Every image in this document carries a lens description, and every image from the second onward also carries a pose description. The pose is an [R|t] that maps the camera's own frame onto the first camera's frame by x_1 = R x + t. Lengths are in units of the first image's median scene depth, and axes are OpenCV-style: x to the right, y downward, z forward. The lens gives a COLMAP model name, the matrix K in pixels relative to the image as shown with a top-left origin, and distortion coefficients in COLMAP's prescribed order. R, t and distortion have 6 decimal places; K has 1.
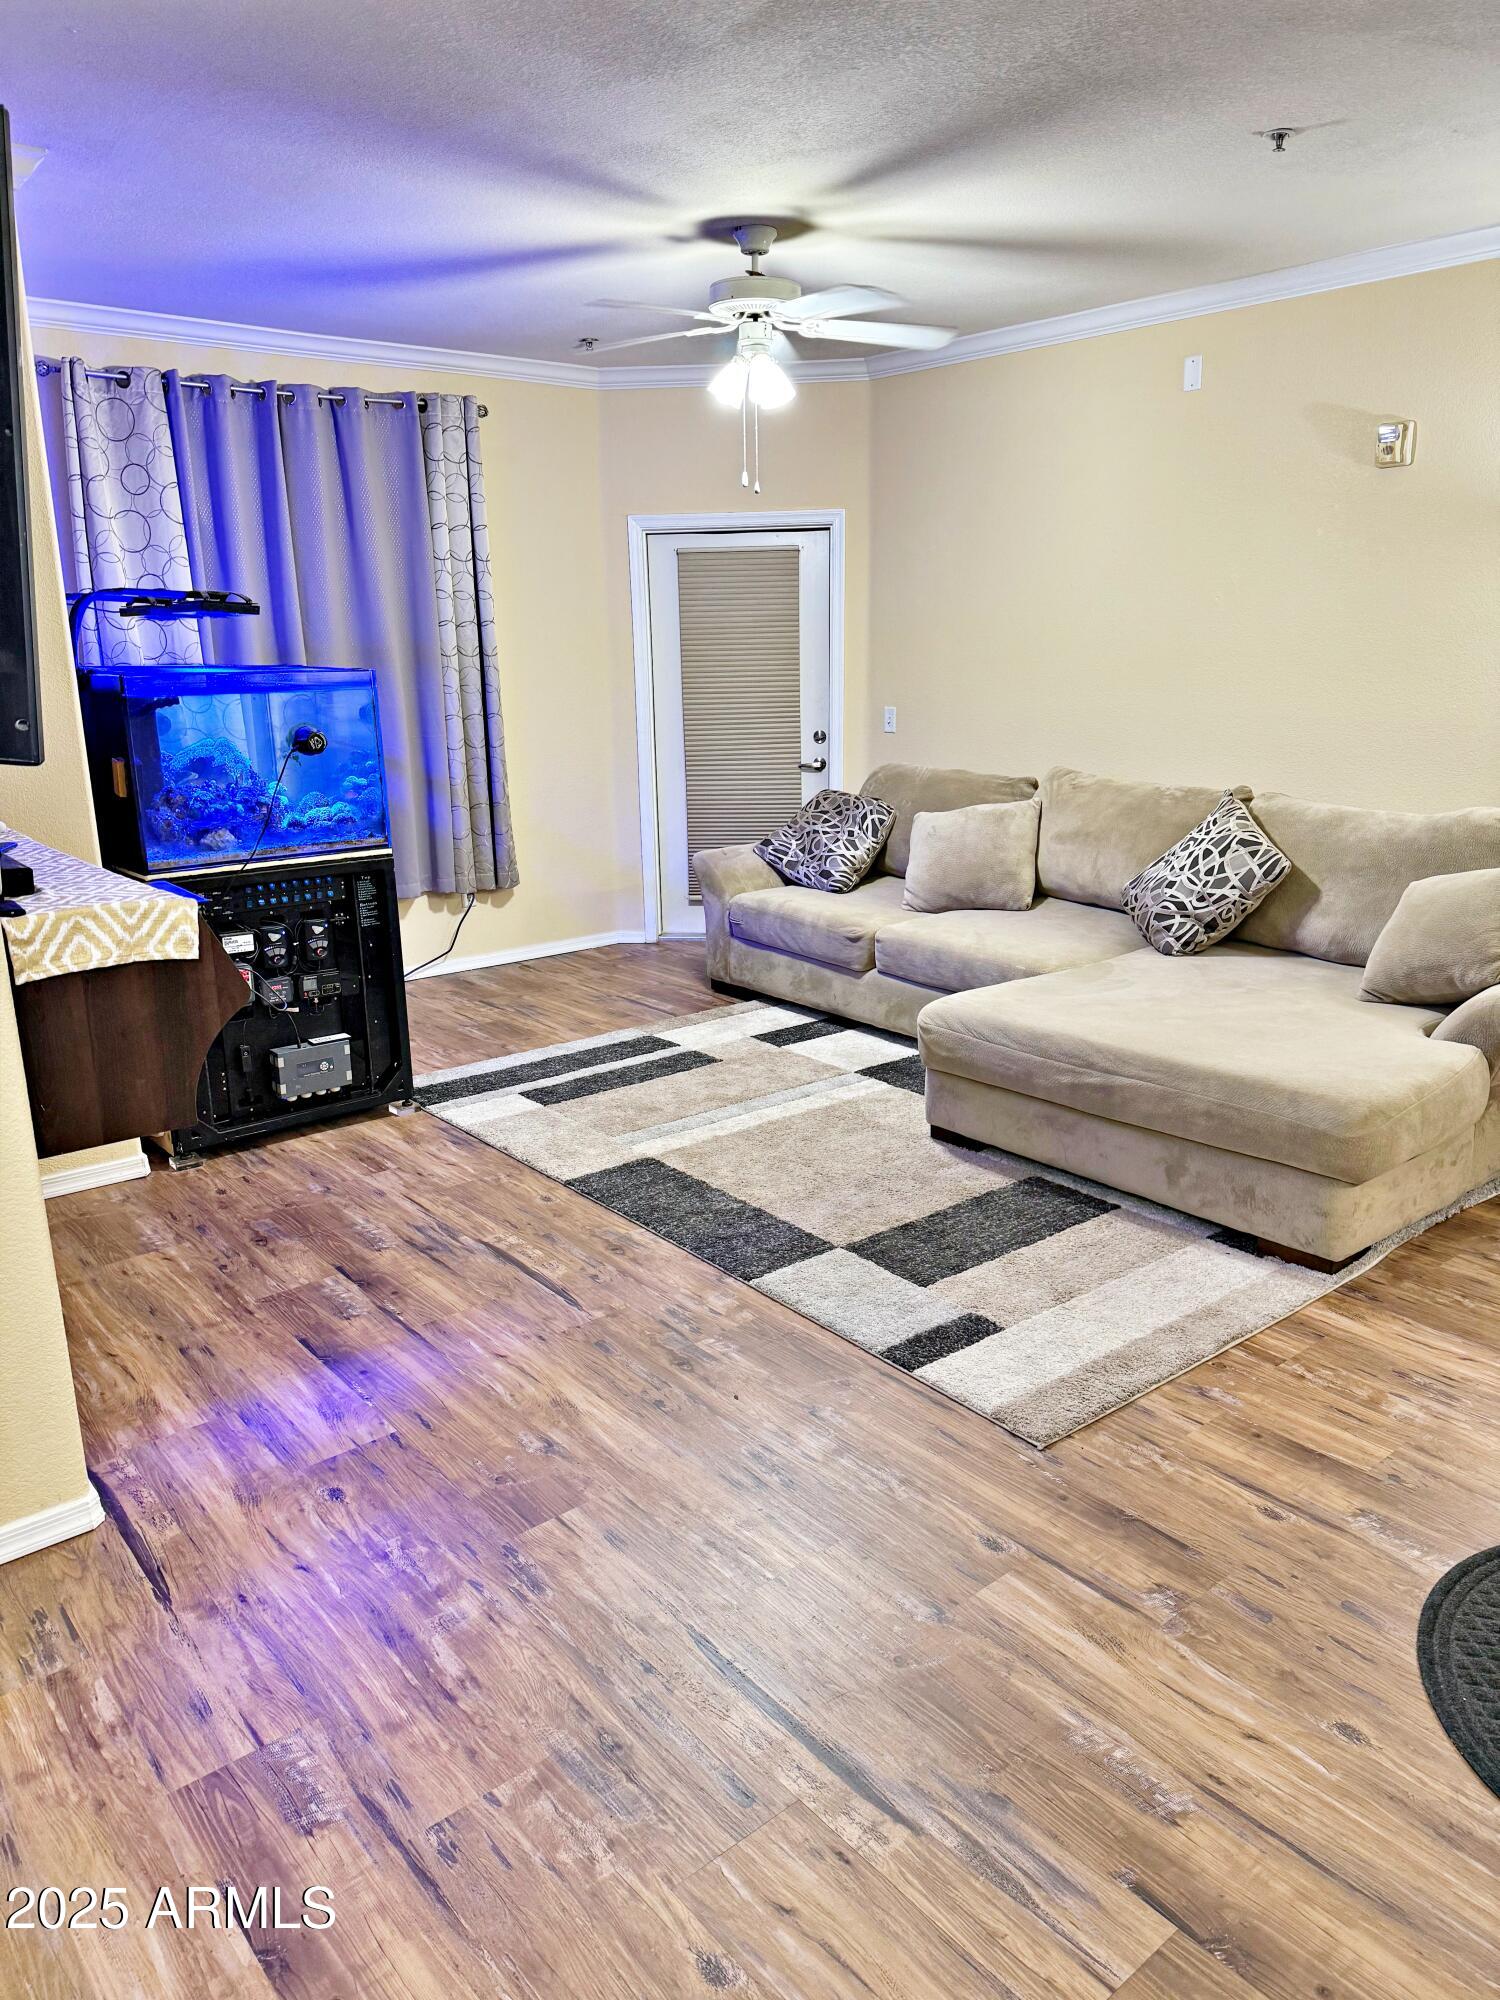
lens RADIAL K [[1394.8, 0, 751.4], [0, 1394.8, 1002.9], [0, 0, 1]] dist [-0.001139, 0.000231]
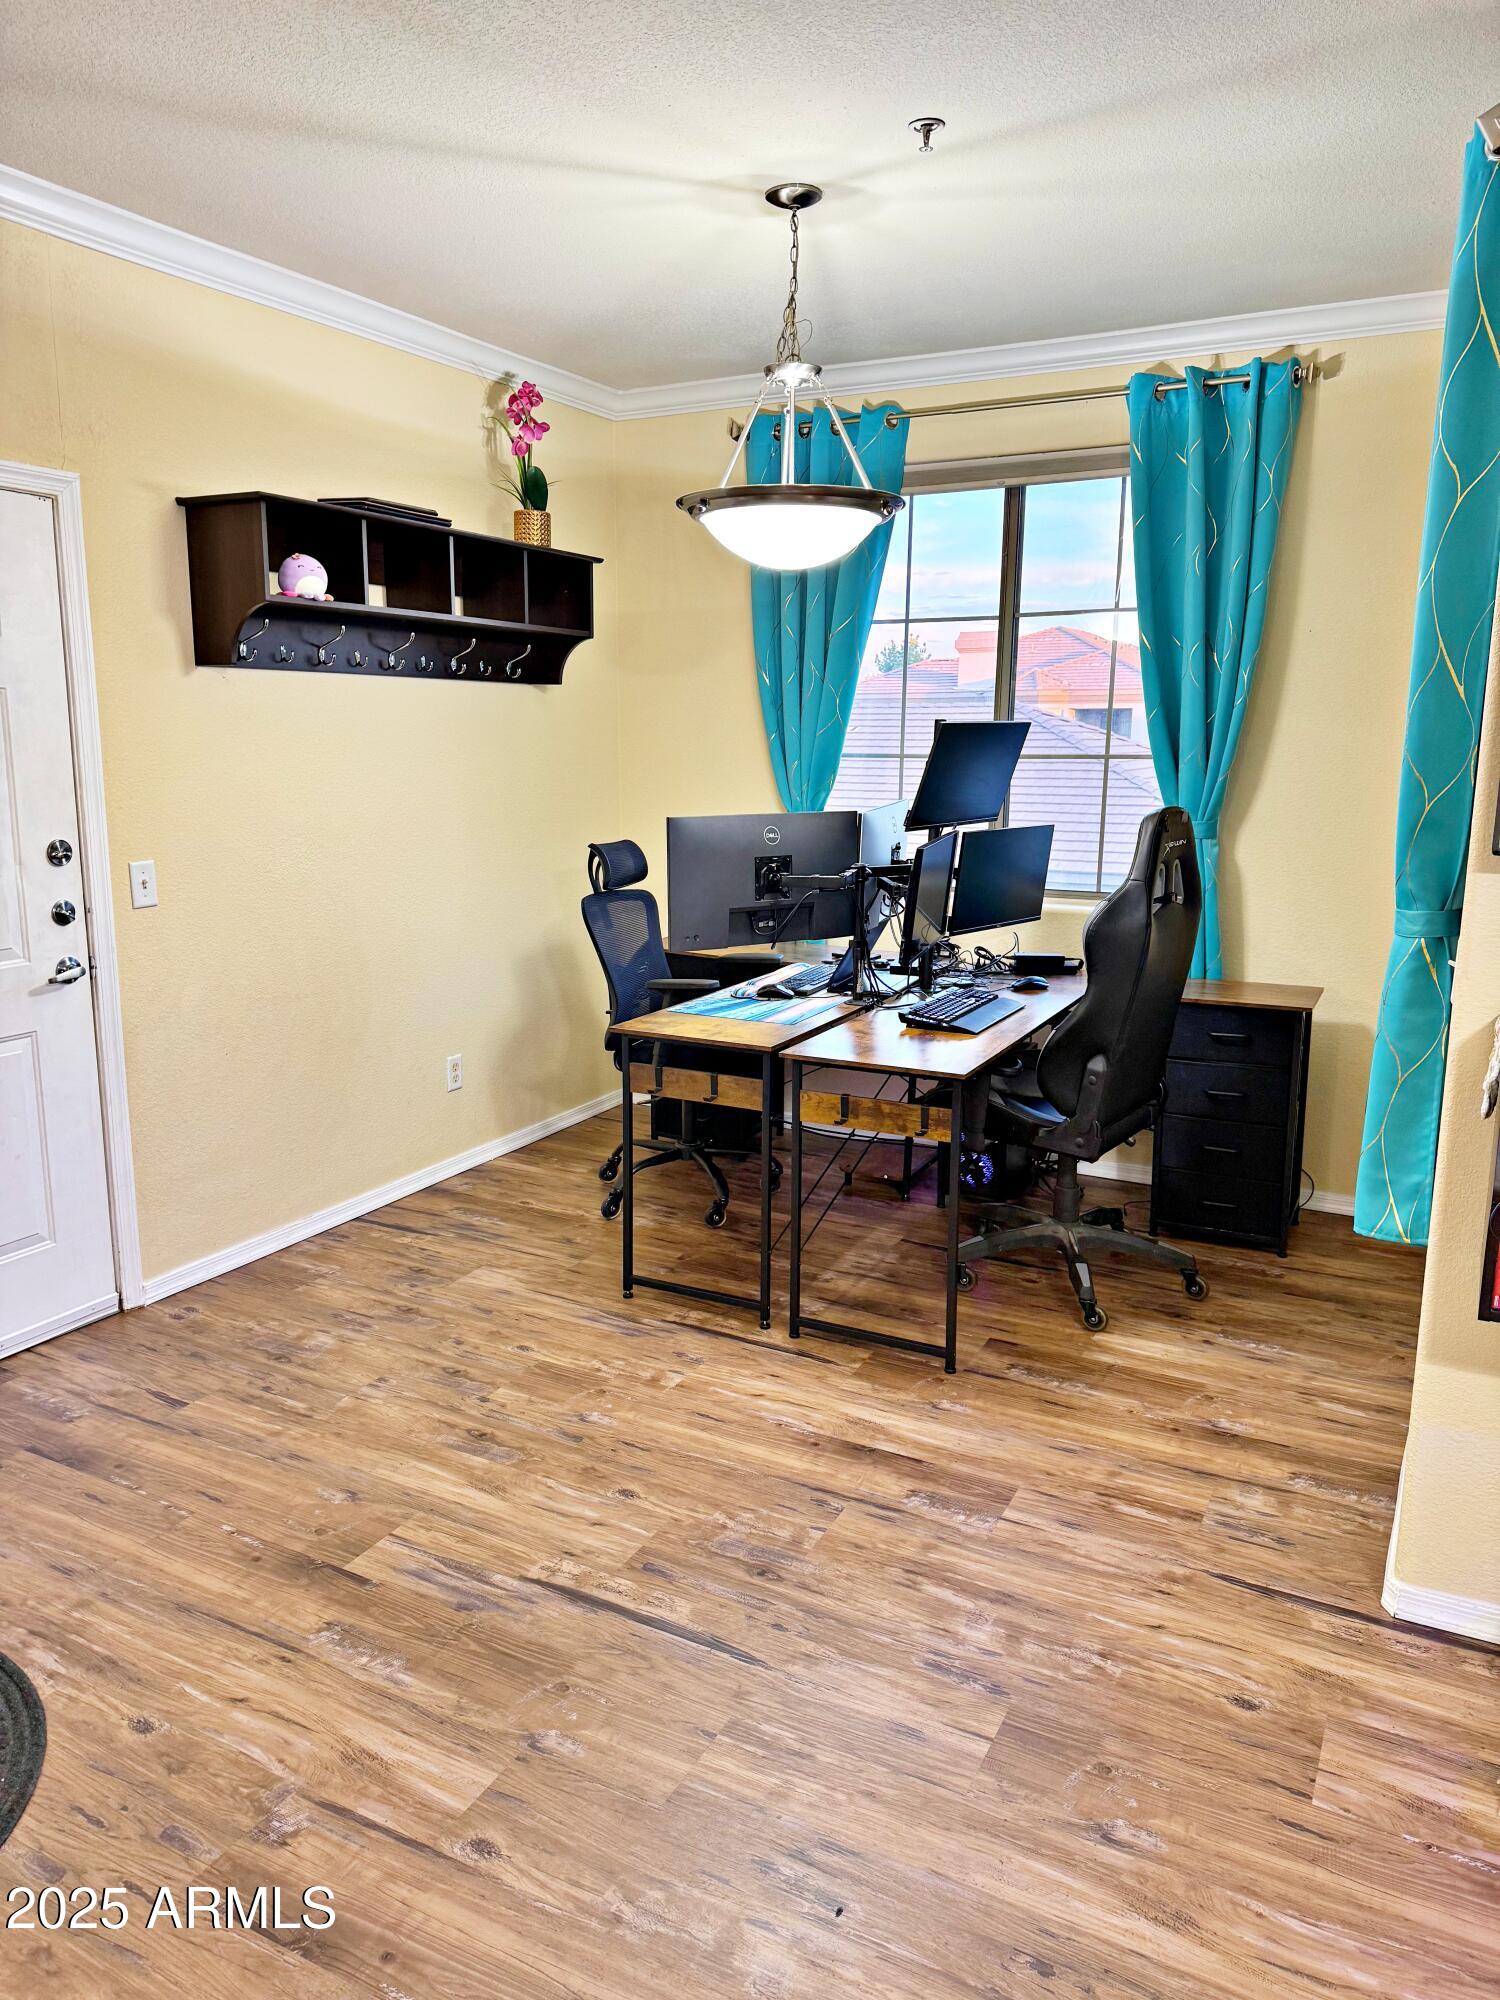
lens RADIAL K [[1394.8, 0, 749.9], [0, 1394.8, 998.7], [0, 0, 1]] dist [-0.001139, 0.000231]
pose [[-0.921815, 0.082520, -0.378746, 0.345281], [-0.094107, 0.900205, 0.425176, -0.475378], [0.376034, 0.427576, -0.822057, 1.763538]]
